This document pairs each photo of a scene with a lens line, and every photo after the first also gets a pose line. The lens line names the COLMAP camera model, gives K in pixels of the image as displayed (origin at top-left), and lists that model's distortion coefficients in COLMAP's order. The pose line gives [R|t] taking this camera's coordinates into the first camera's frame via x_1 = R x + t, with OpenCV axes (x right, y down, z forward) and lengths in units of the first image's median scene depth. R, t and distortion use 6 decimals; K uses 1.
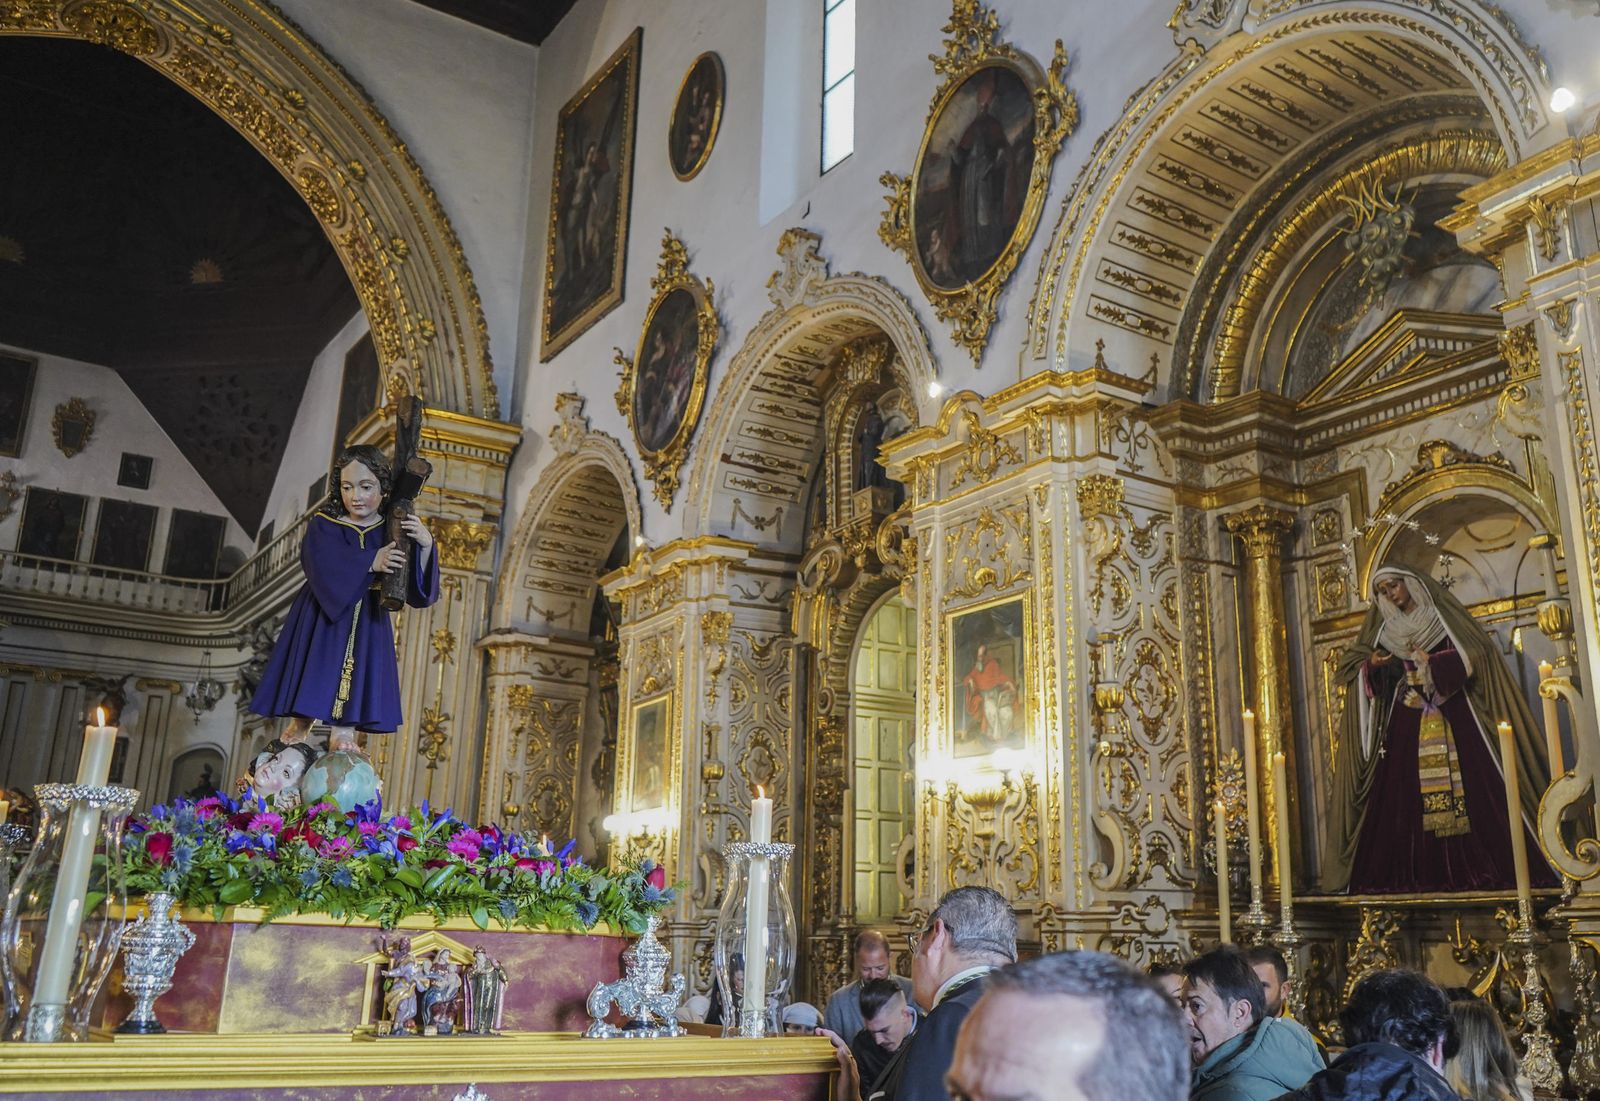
lens RADIAL K [[1512.4, 0, 888.6], [0, 1512.4, 490.8], [0, 0, 1]] dist [0.003544, -0.004509]
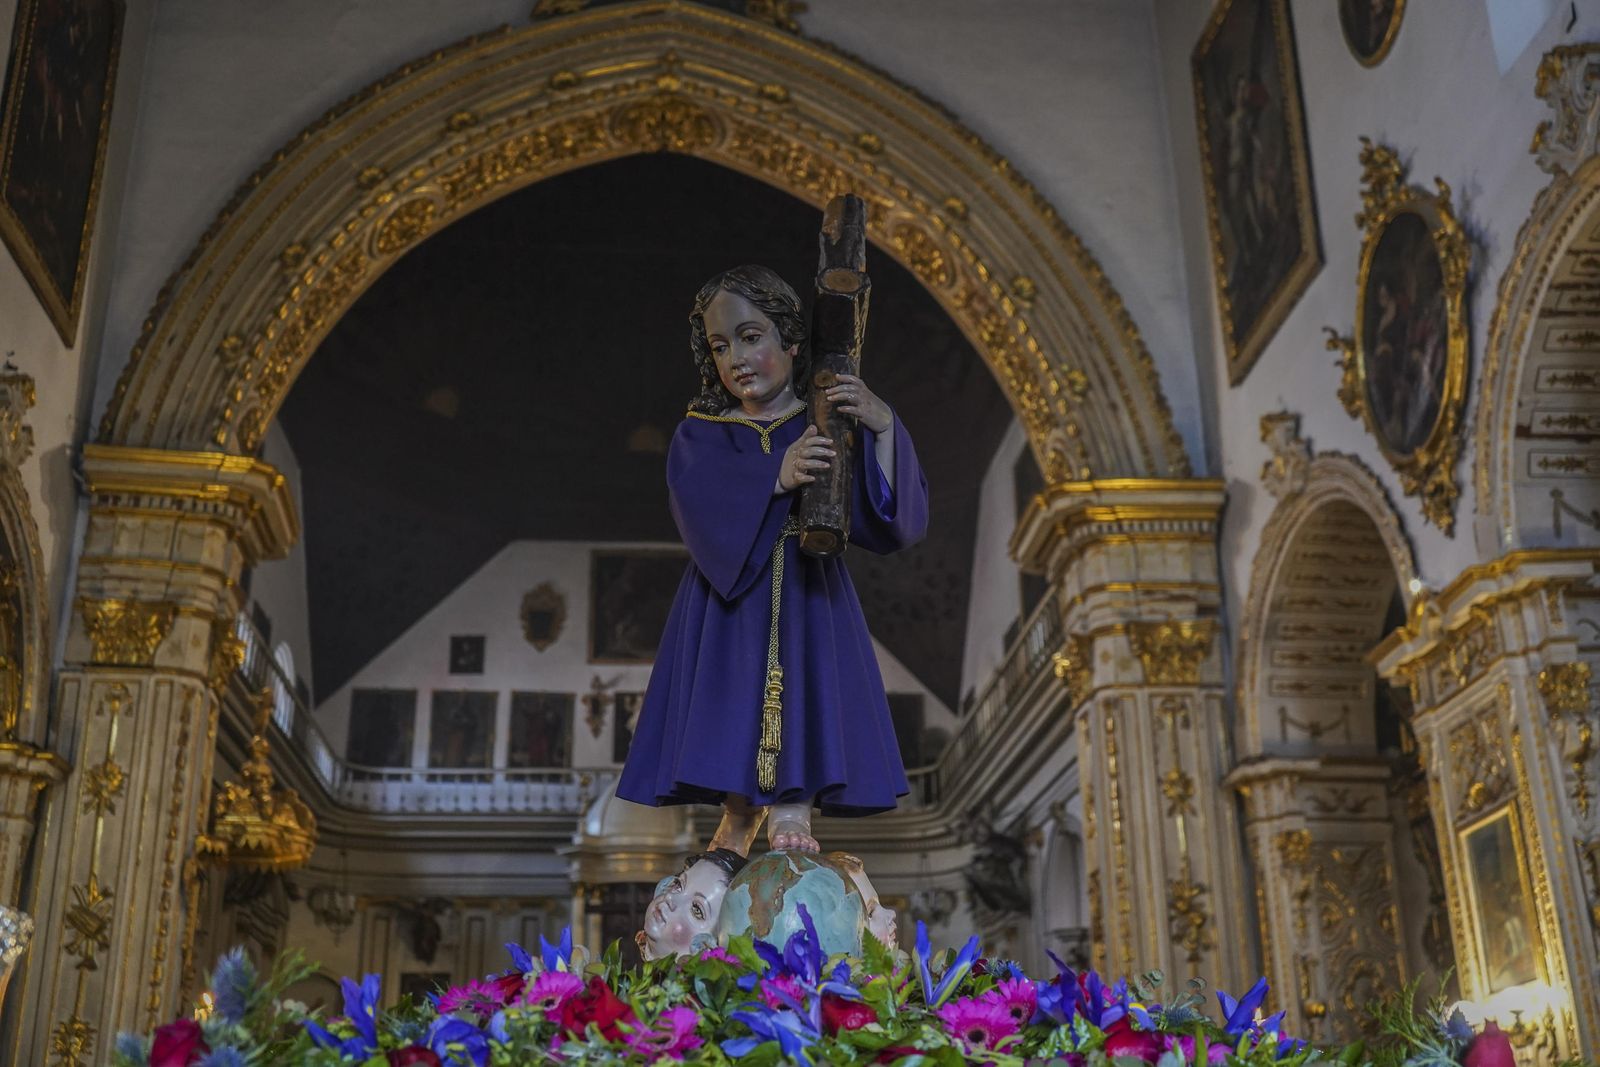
lens RADIAL K [[1862.4, 0, 800.5], [0, 1862.4, 526.1], [0, 0, 1]] dist [0.012846, 0.005437]
pose [[0.865562, -0.204988, -0.456928, -0.015726], [0.179522, 0.978758, -0.099021, 0.034874], [0.467520, 0.003680, 0.883975, 0.125963]]
